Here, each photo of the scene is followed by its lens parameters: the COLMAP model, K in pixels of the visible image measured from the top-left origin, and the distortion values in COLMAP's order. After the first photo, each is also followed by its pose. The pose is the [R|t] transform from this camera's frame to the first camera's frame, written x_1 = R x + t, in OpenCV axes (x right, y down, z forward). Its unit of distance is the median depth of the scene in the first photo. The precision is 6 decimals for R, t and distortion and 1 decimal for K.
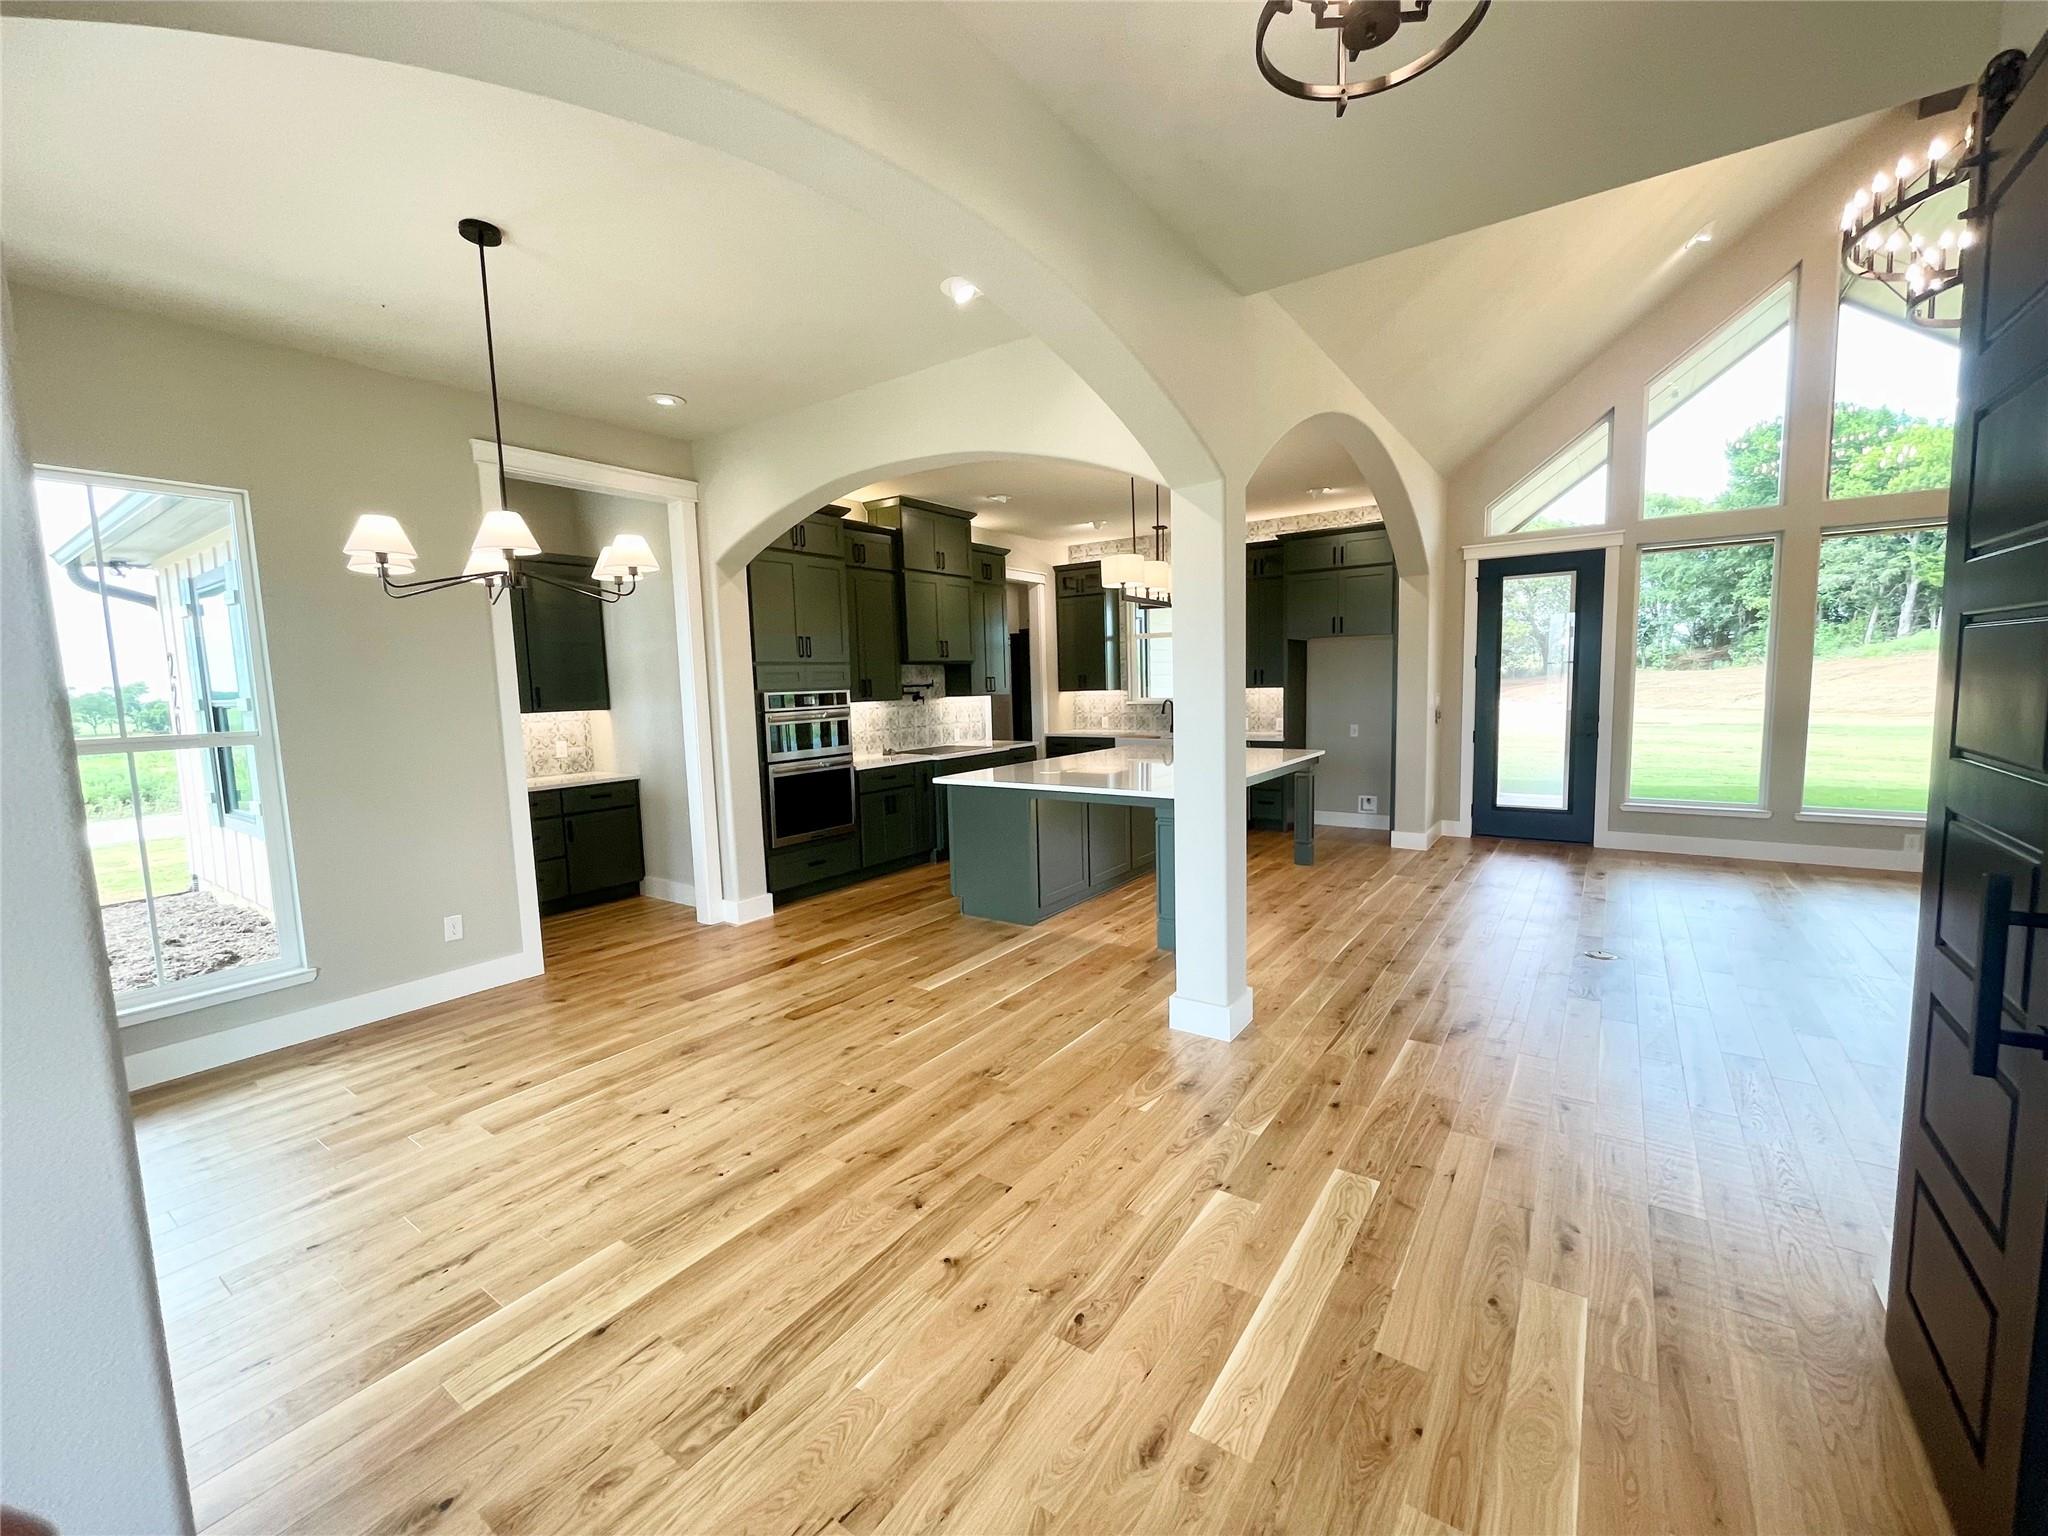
lens RADIAL K [[838.1, 0, 1026.5], [0, 838.1, 766.0], [0, 0, 1]] dist [-0.002612, 0.000067]
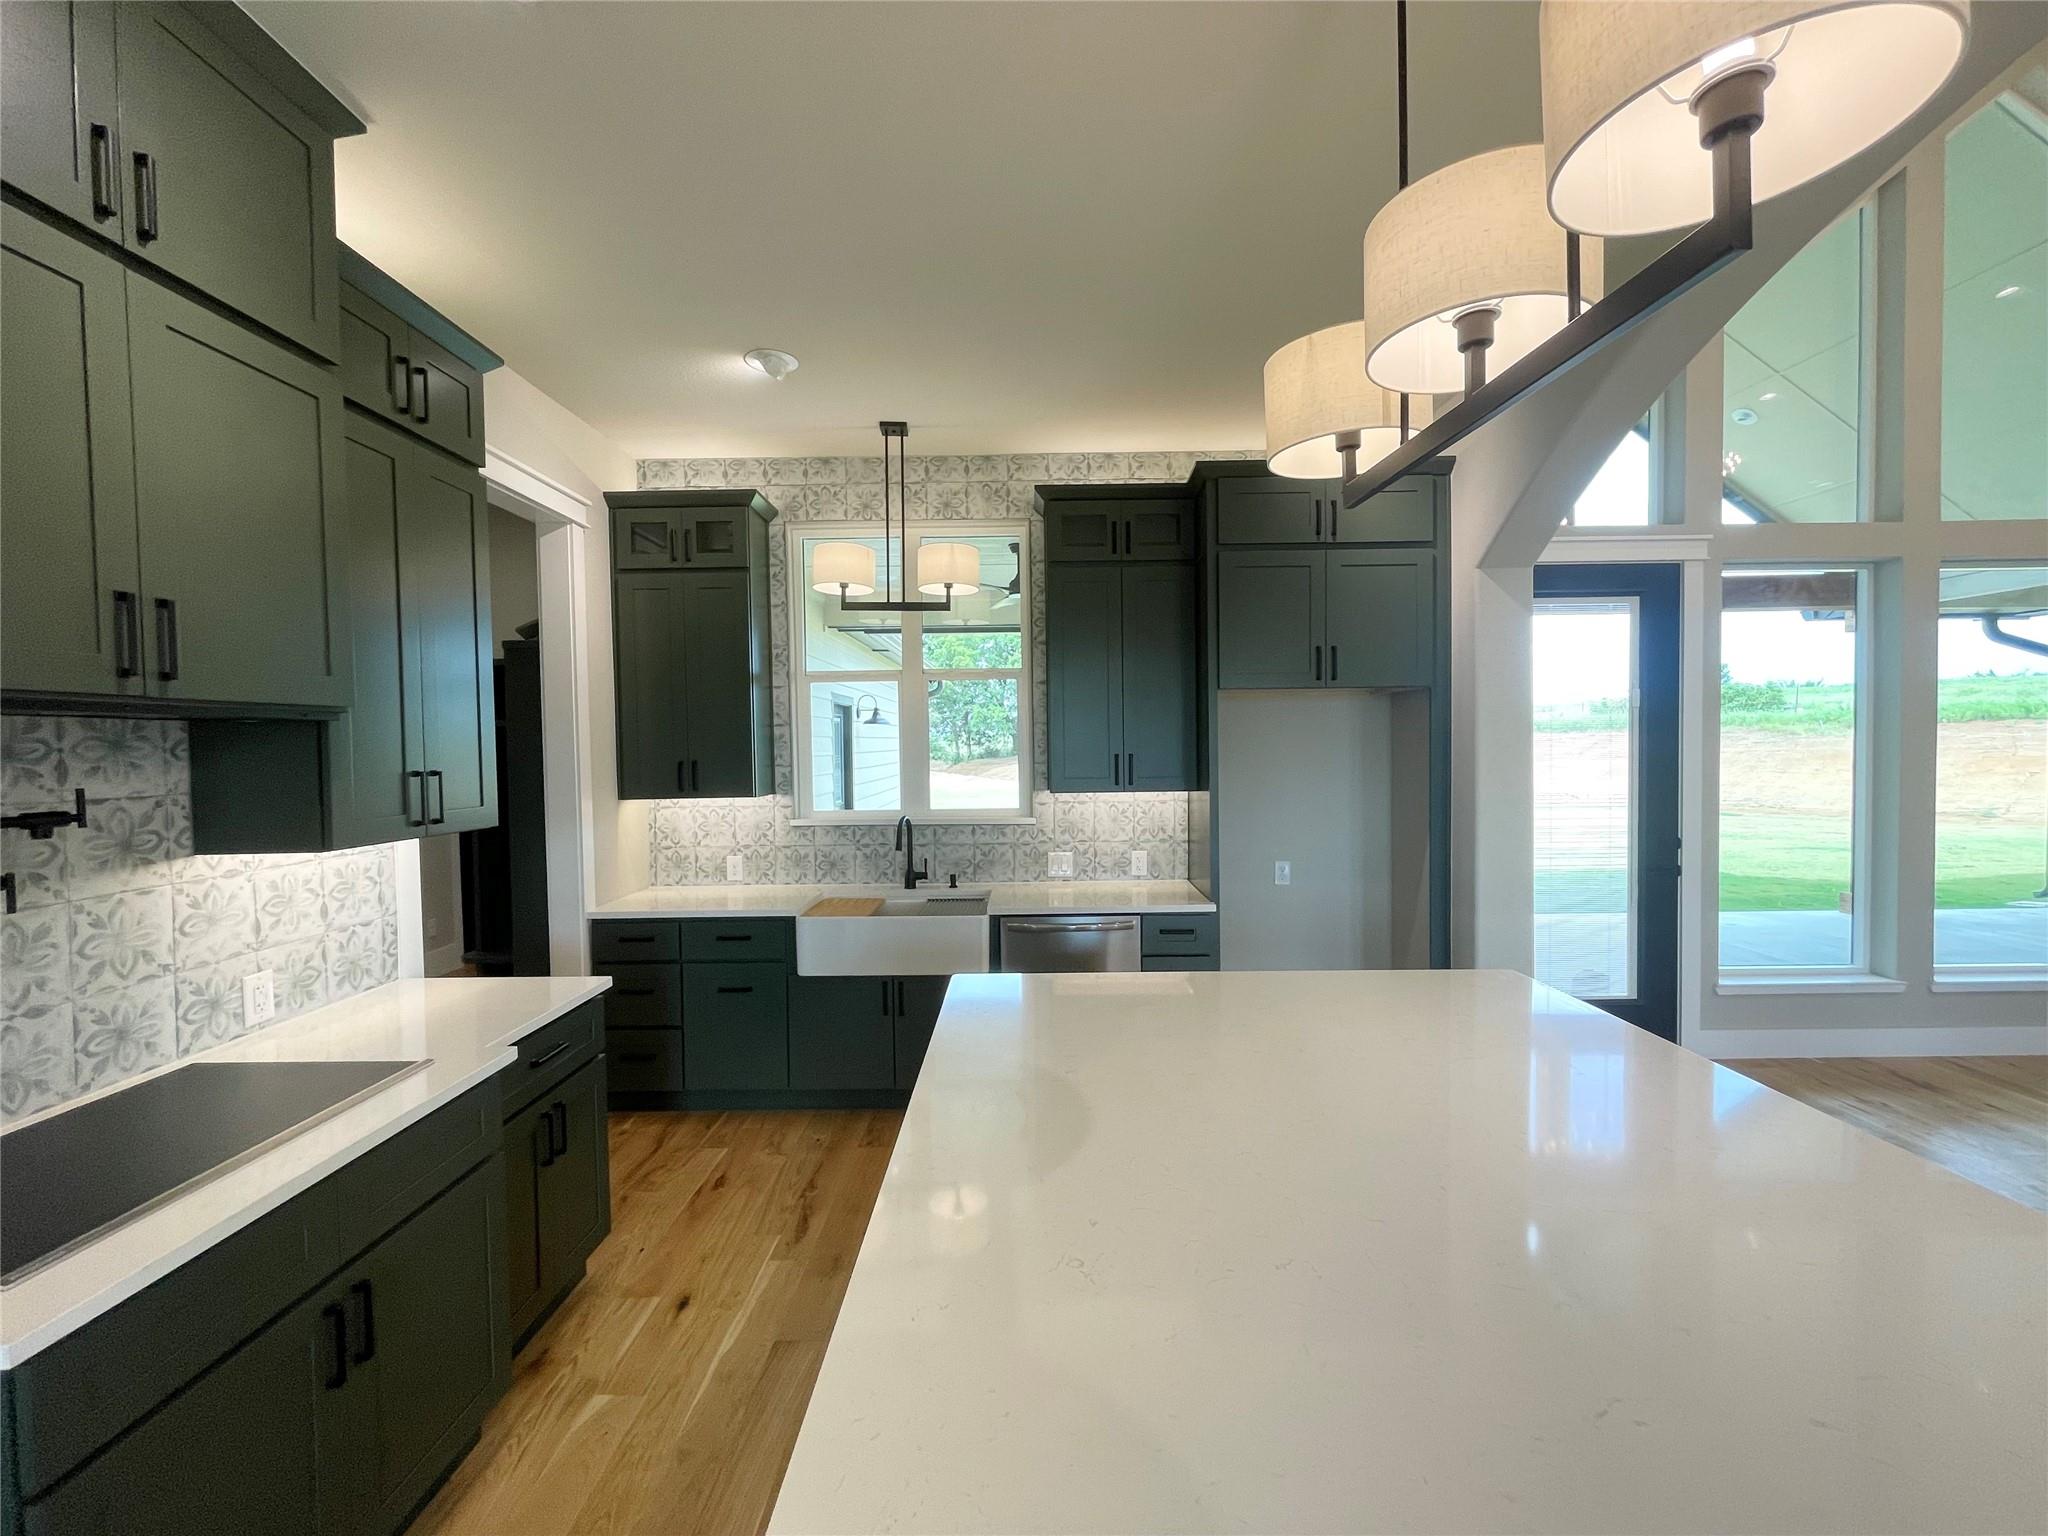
lens RADIAL K [[838.1, 0, 1026.5], [0, 838.1, 766.0], [0, 0, 1]] dist [-0.002612, 0.000067]
pose [[0.821559, 0.002598, 0.570118, -0.056756], [0.049502, 0.995888, -0.075872, -0.119587], [-0.567971, 0.090555, 0.818052, 1.024938]]
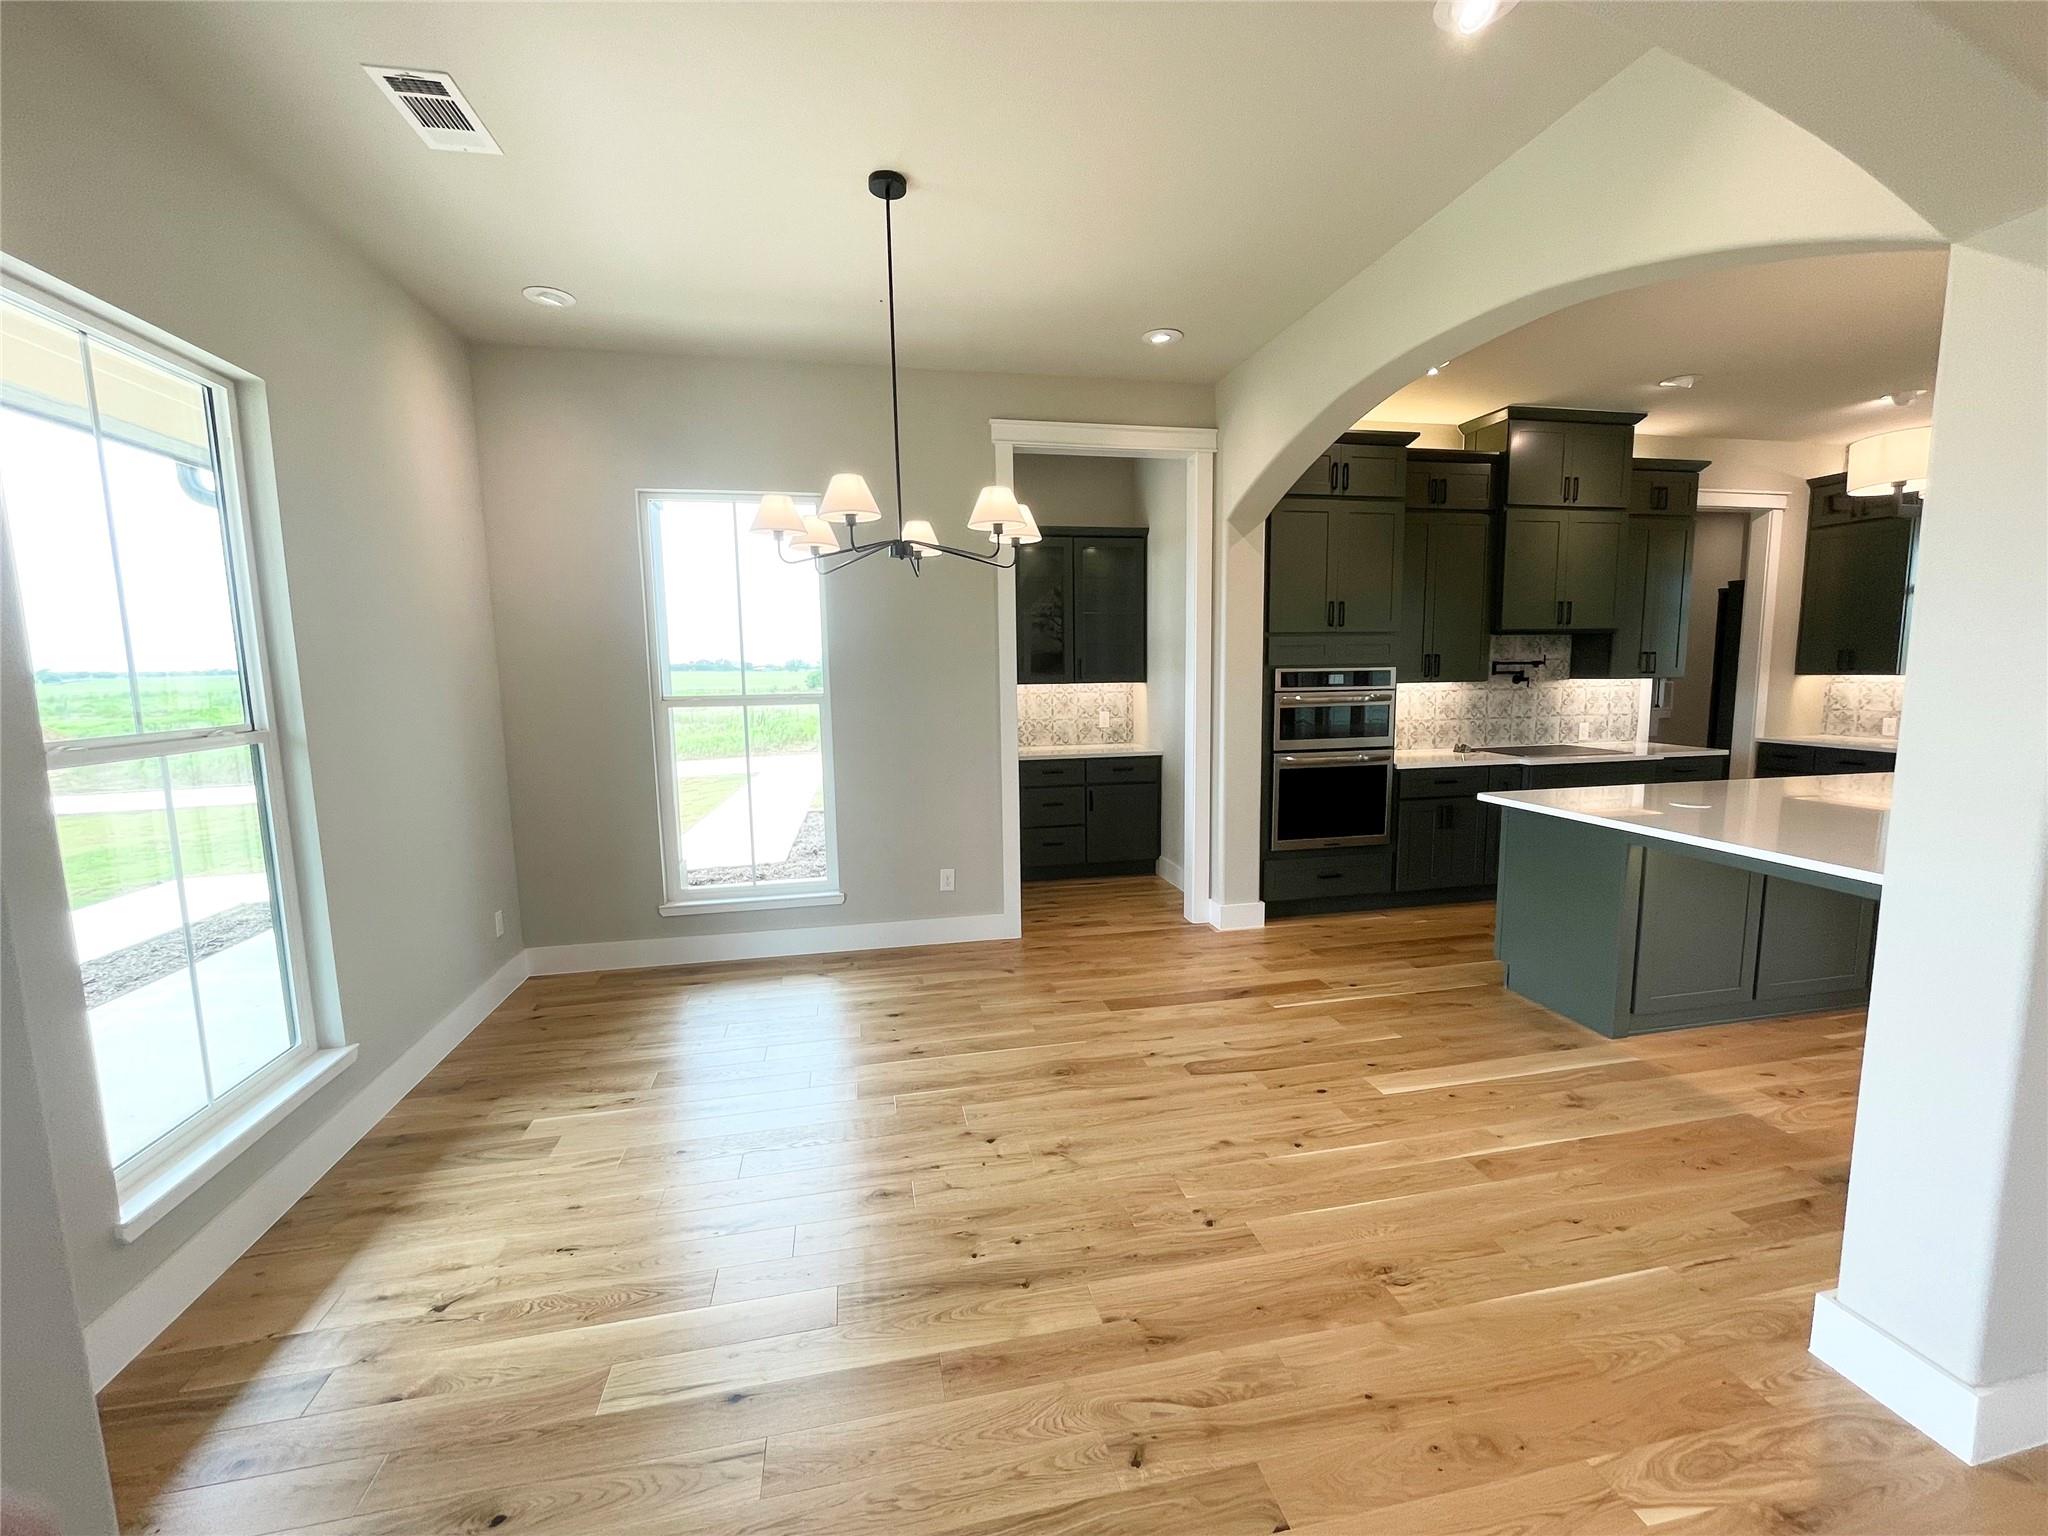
lens RADIAL K [[838.1, 0, 1026.5], [0, 838.1, 766.0], [0, 0, 1]] dist [-0.002612, 0.000067]
pose [[0.728109, 0.099902, -0.678143, 0.095322], [-0.076730, 0.994983, 0.064195, -0.026164], [0.681154, 0.005293, 0.732121, 0.218035]]
